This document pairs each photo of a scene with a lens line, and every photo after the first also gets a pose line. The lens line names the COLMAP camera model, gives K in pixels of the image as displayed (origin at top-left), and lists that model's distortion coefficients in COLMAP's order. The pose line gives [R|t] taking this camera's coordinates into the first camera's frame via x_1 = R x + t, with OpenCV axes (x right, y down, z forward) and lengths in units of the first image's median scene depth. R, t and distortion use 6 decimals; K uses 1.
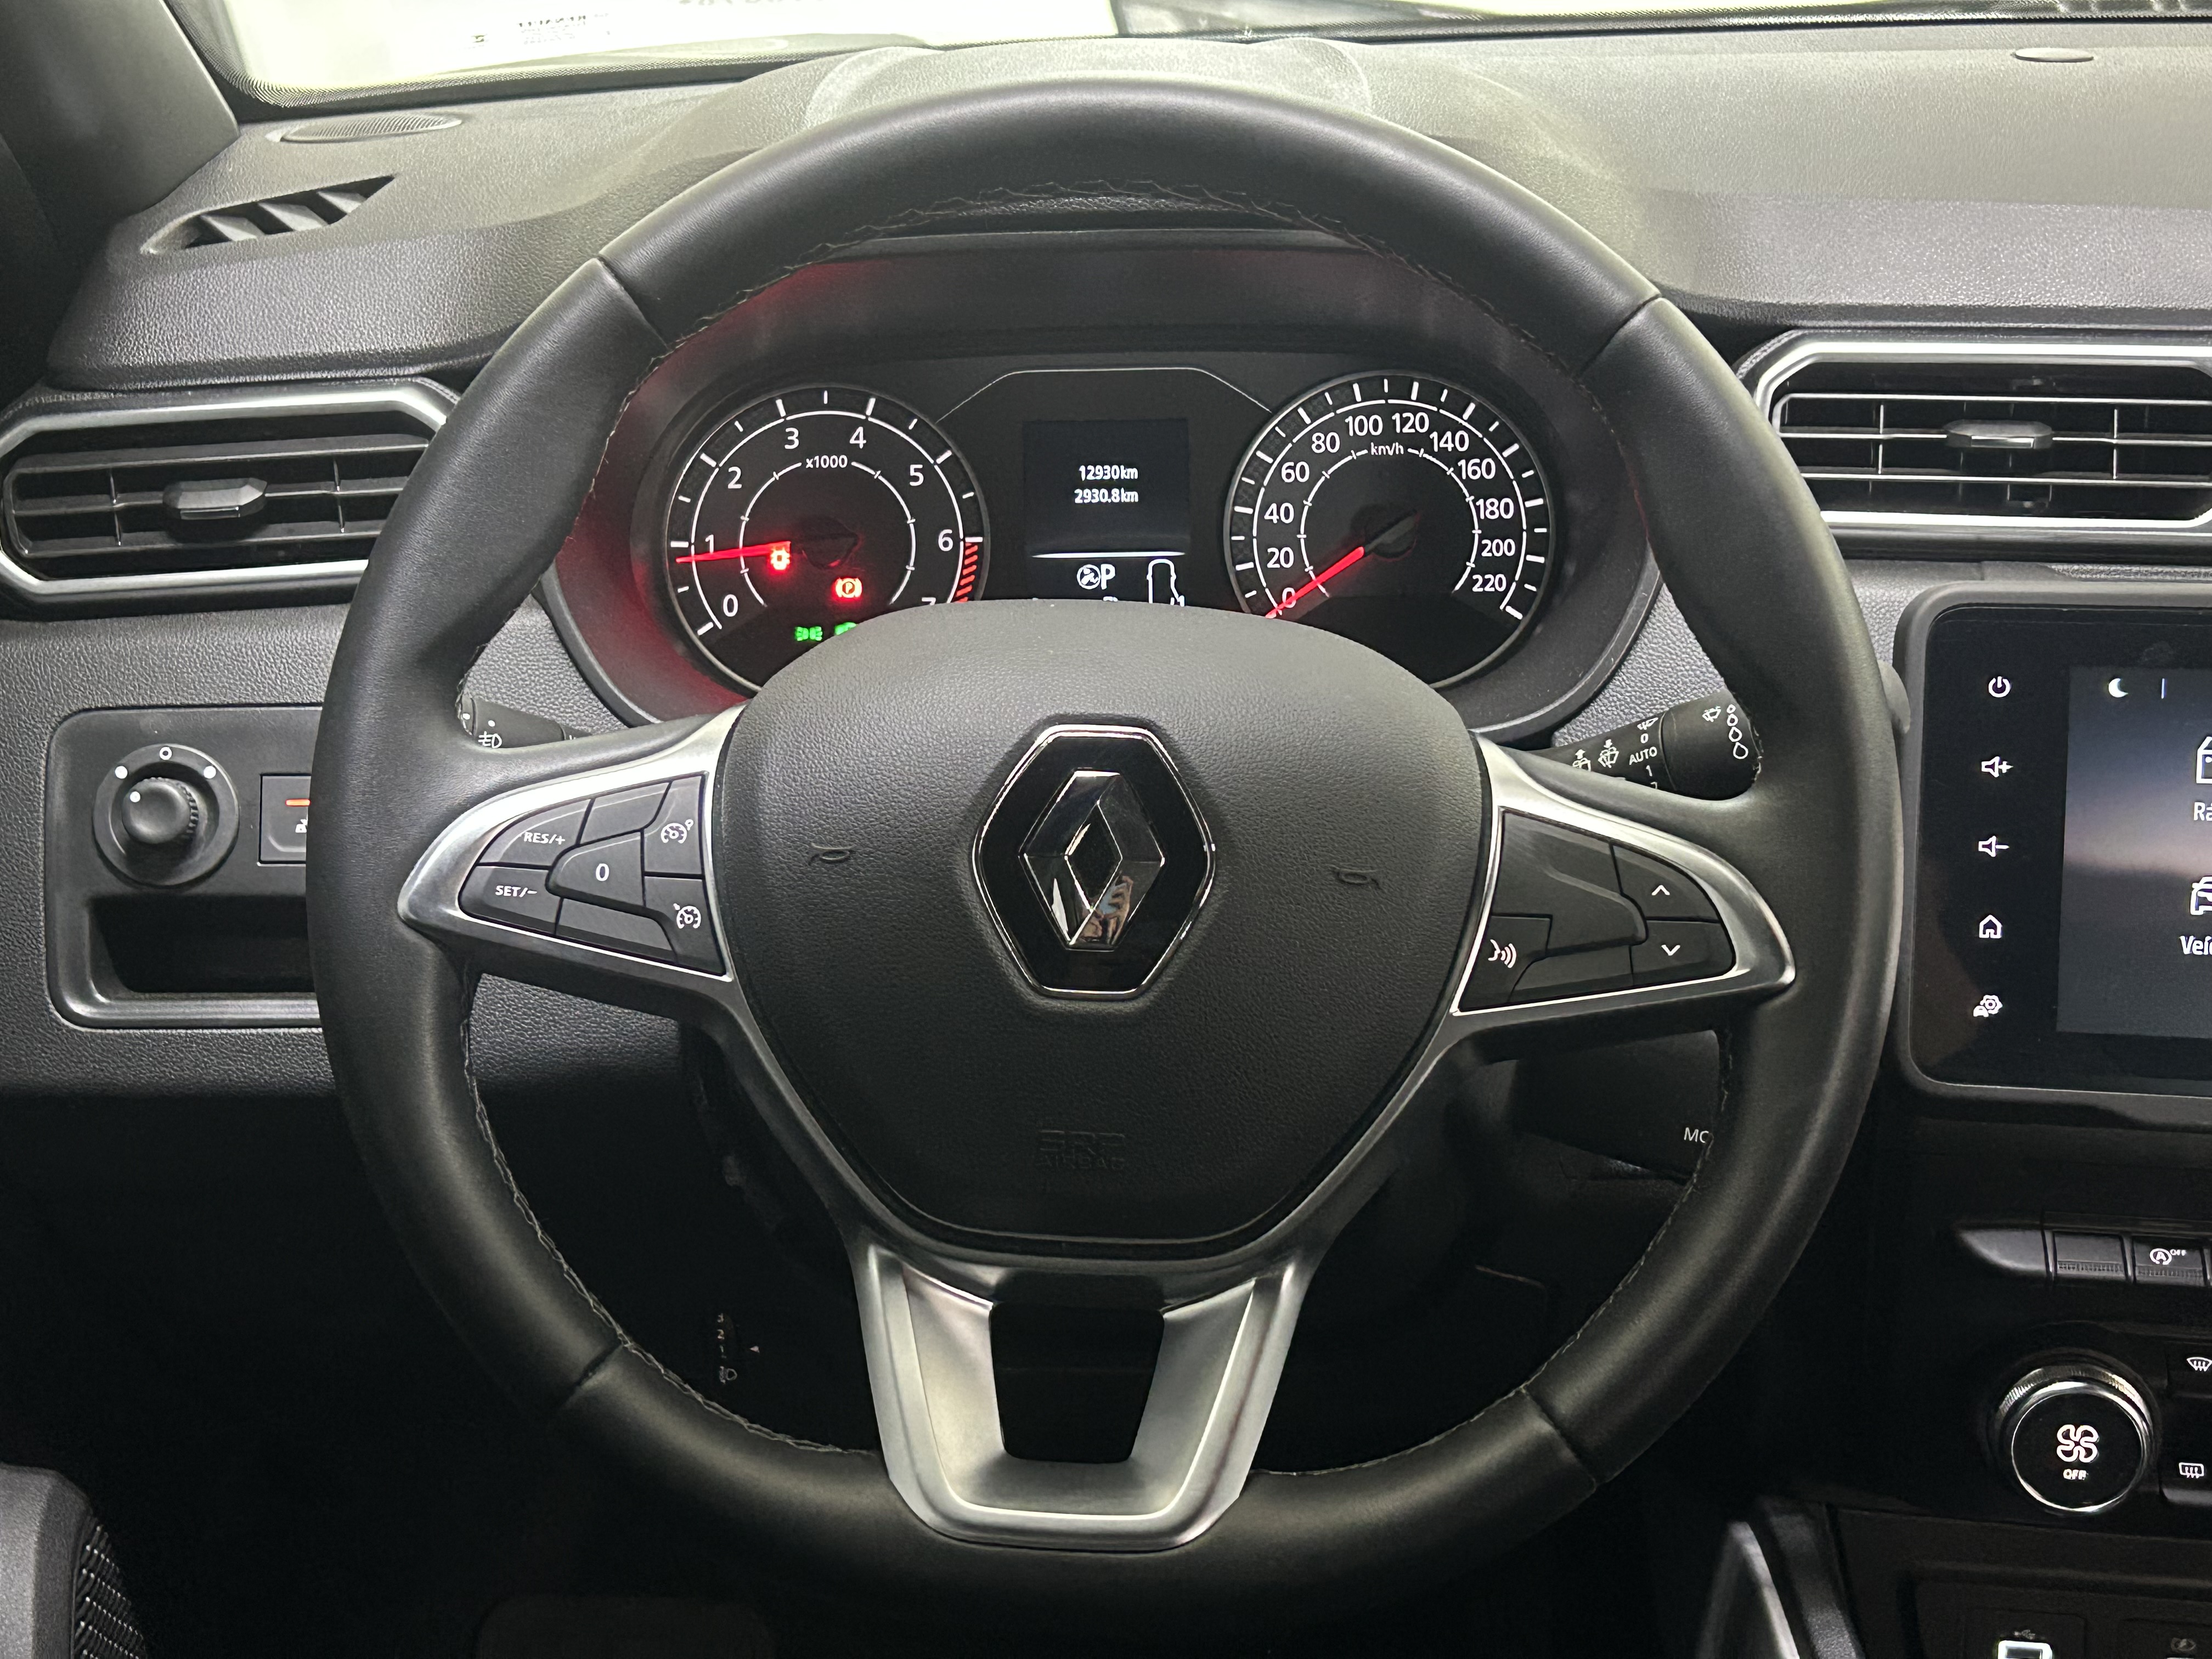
lens RADIAL K [[2984.6, 0, 1106.0], [0, 2984.6, 829.5], [0, 0, 1]] dist [0.240605, -0.780830]
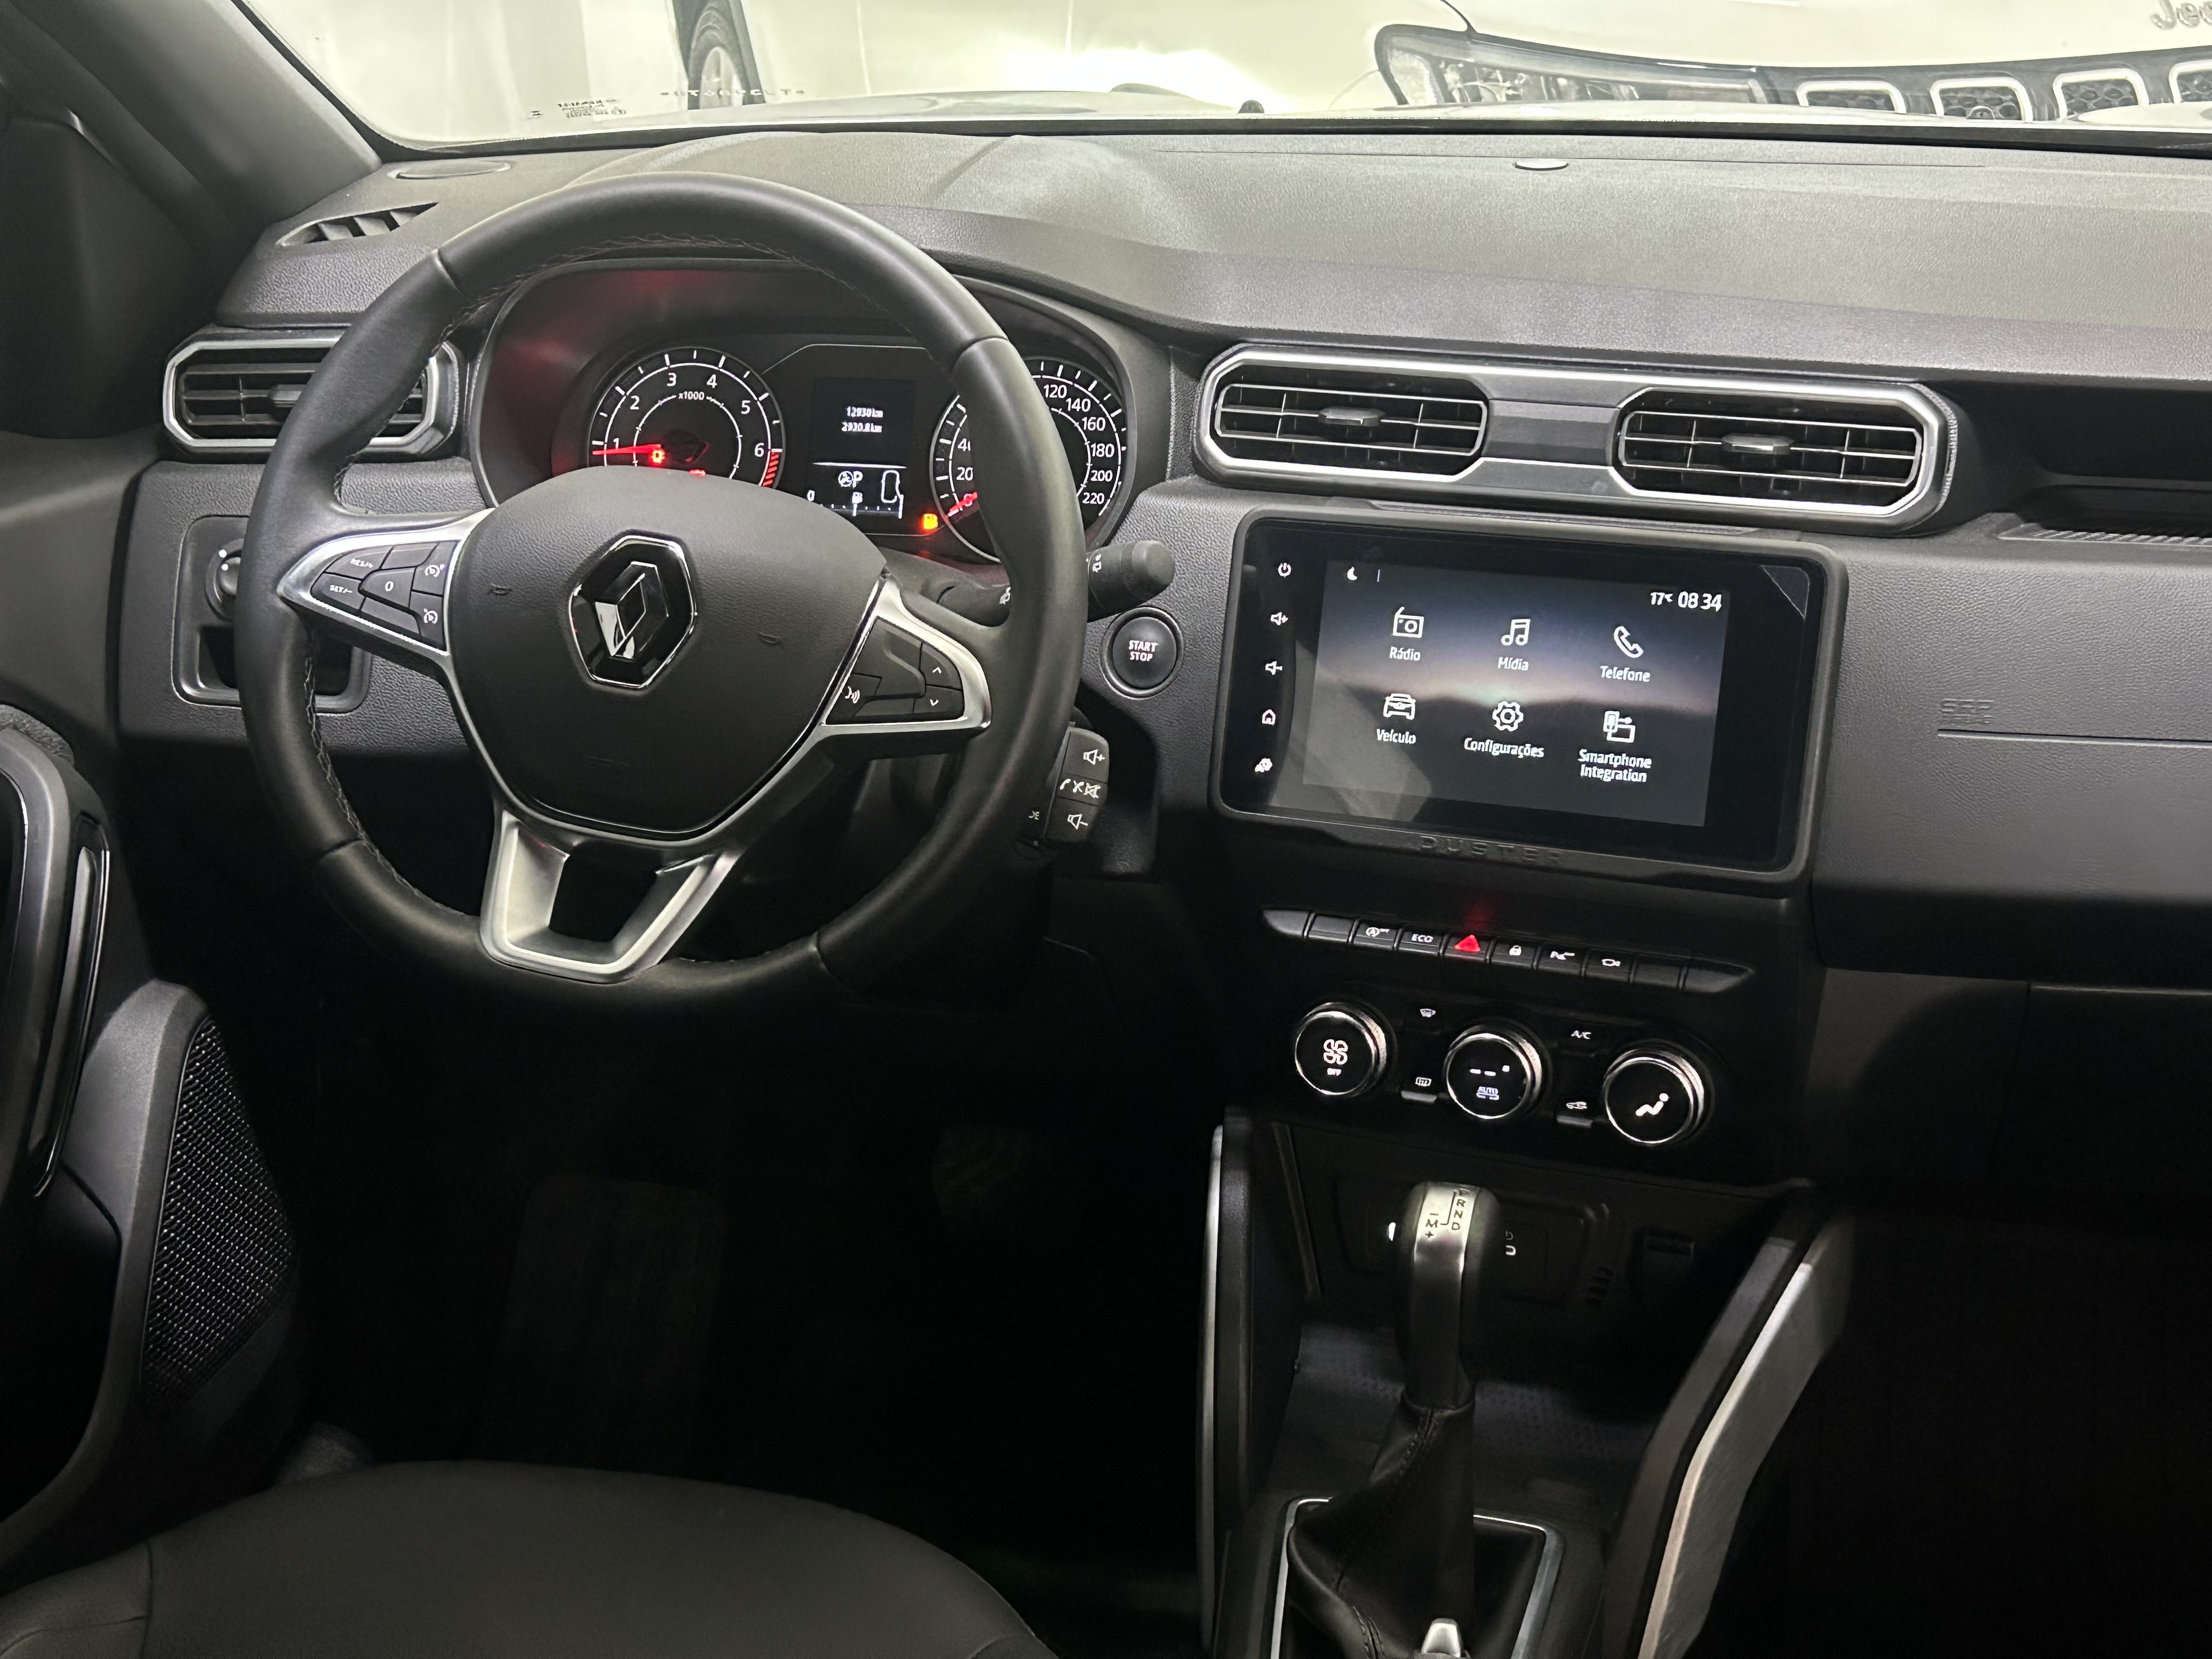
lens RADIAL K [[2984.6, 0, 1106.0], [0, 2984.6, 829.5], [0, 0, 1]] dist [0.240605, -0.780830]
pose [[0.978376, 0.078420, -0.191392, 0.450929], [-0.077333, 0.996919, 0.013154, 0.067974], [0.191834, 0.001932, 0.981425, -0.516271]]
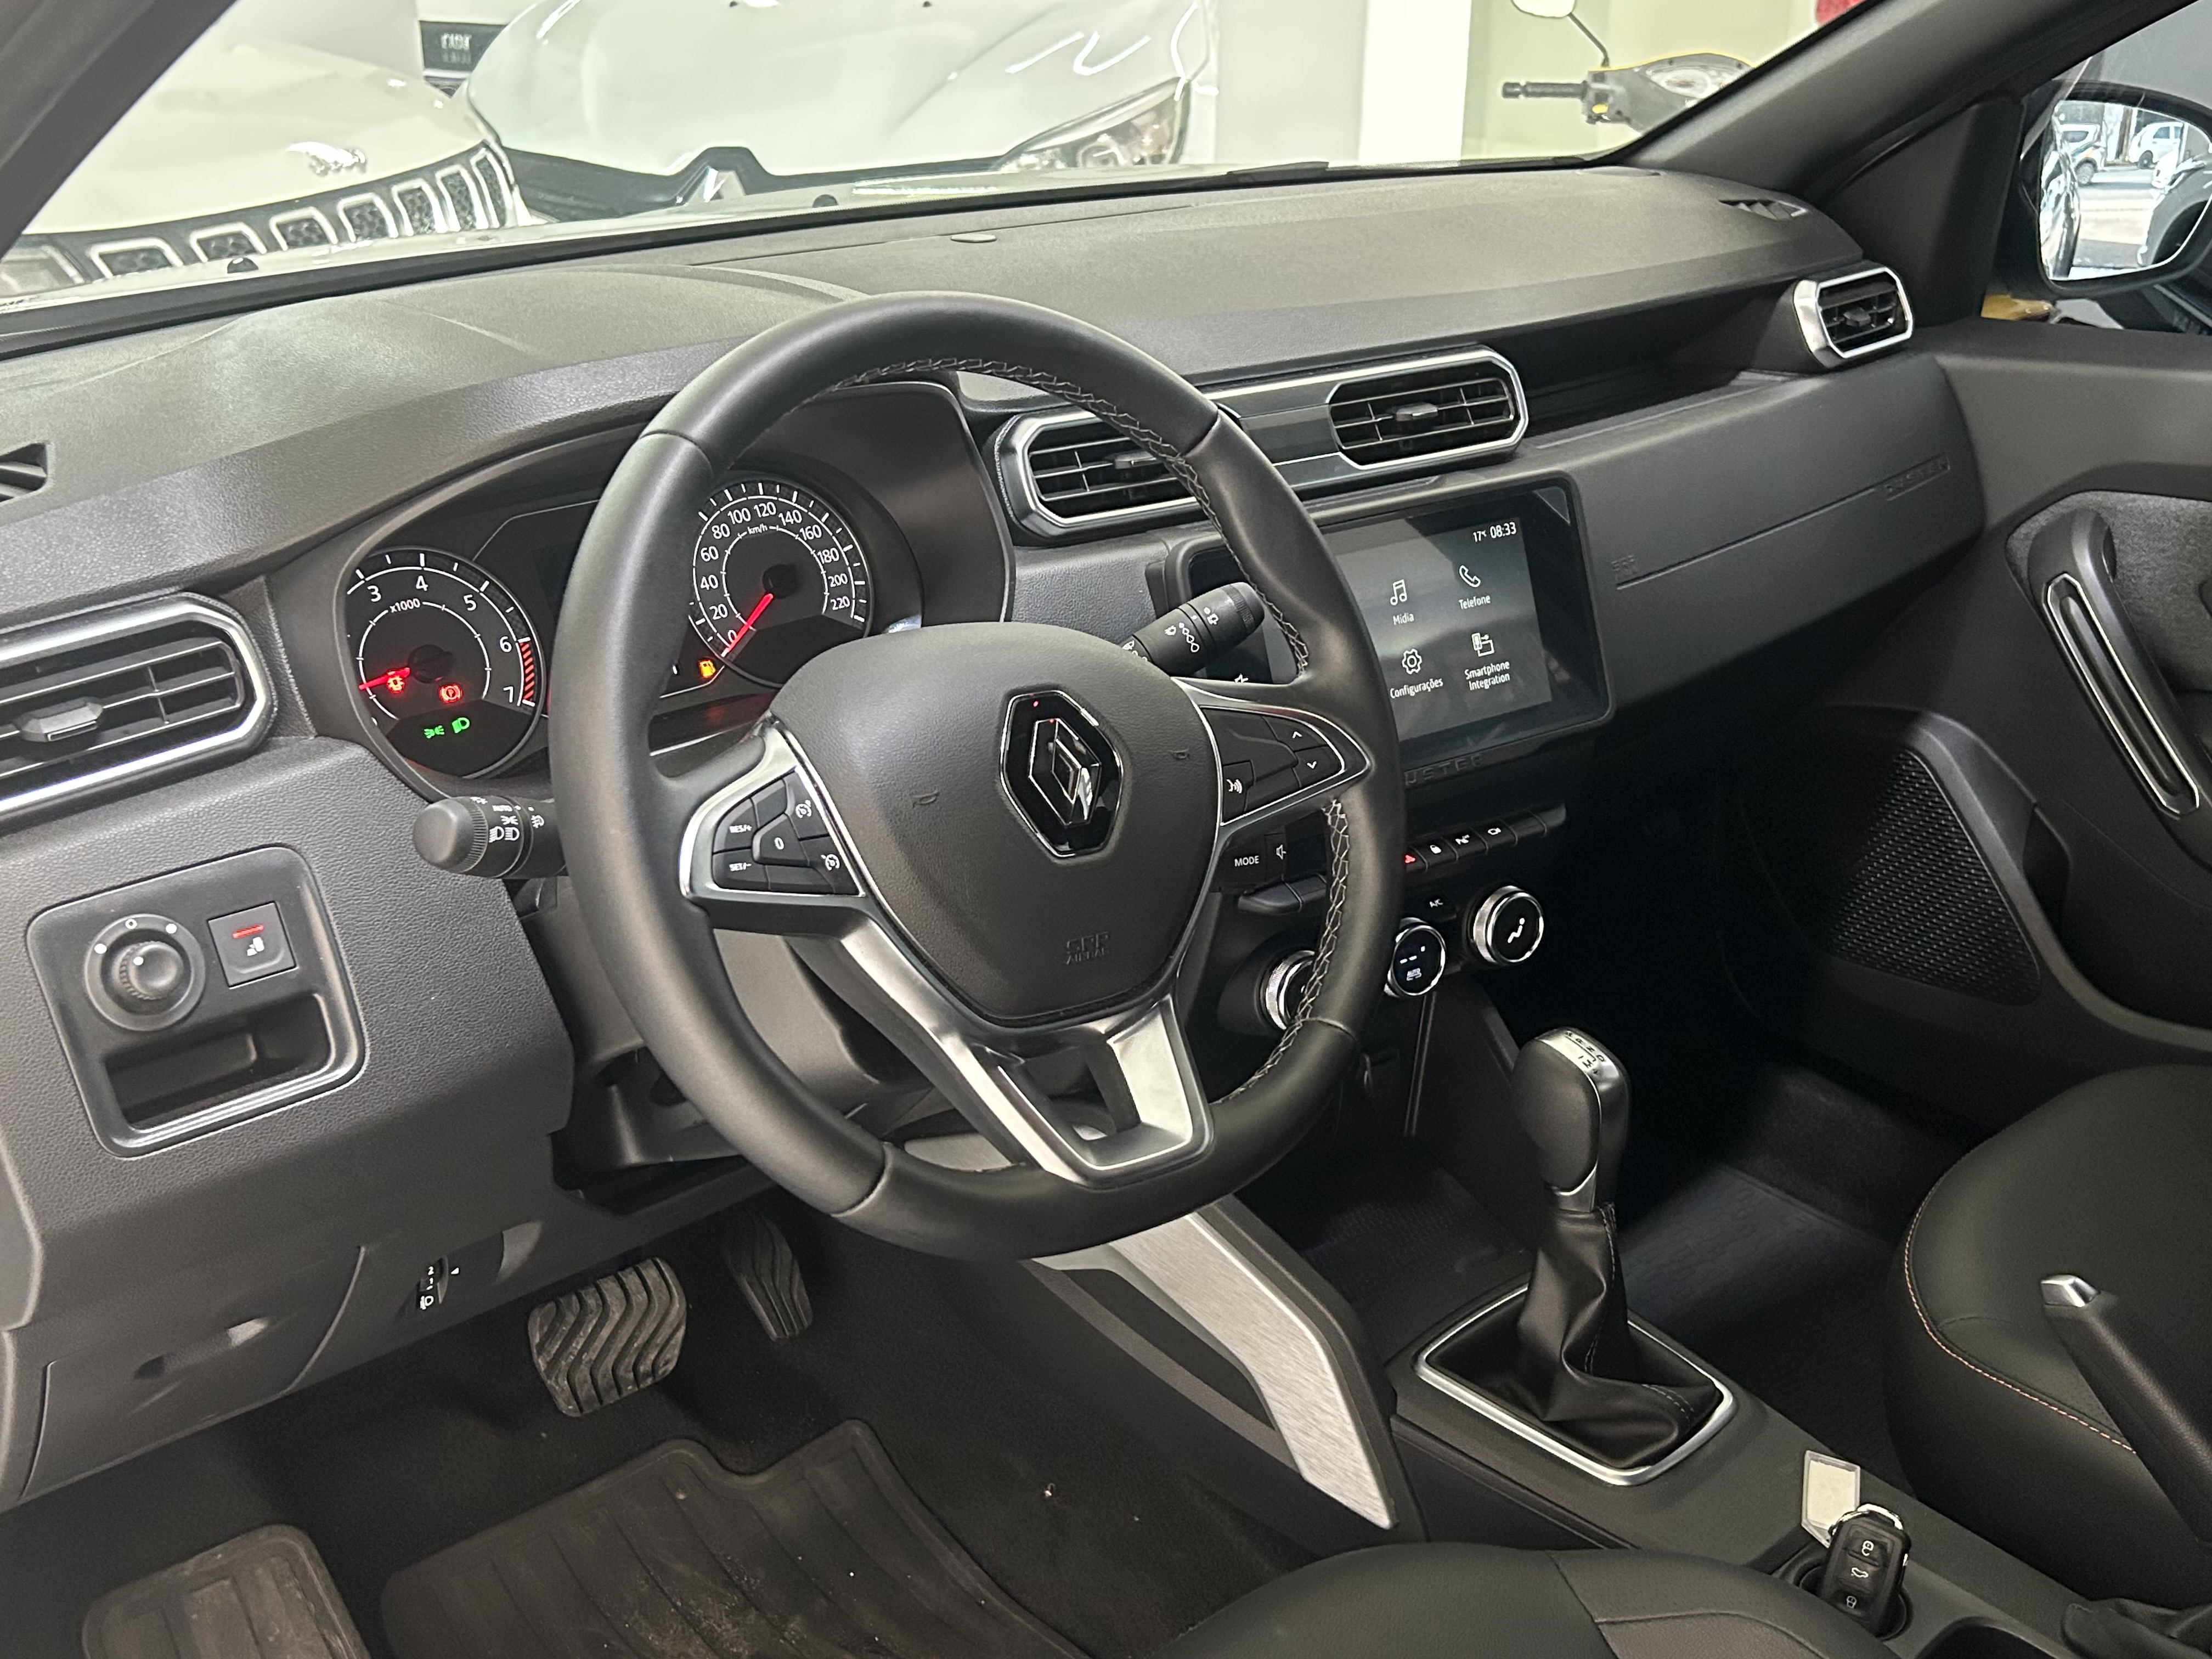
lens RADIAL K [[2201.2, 0, 1106.0], [0, 2201.2, 829.5], [0, 0, 1]] dist [0.192336, -0.479823]
pose [[0.733715, -0.251446, 0.631219, -0.534863], [0.241055, 0.964904, 0.104173, -0.056277], [-0.635260, 0.075725, 0.768577, 0.042677]]
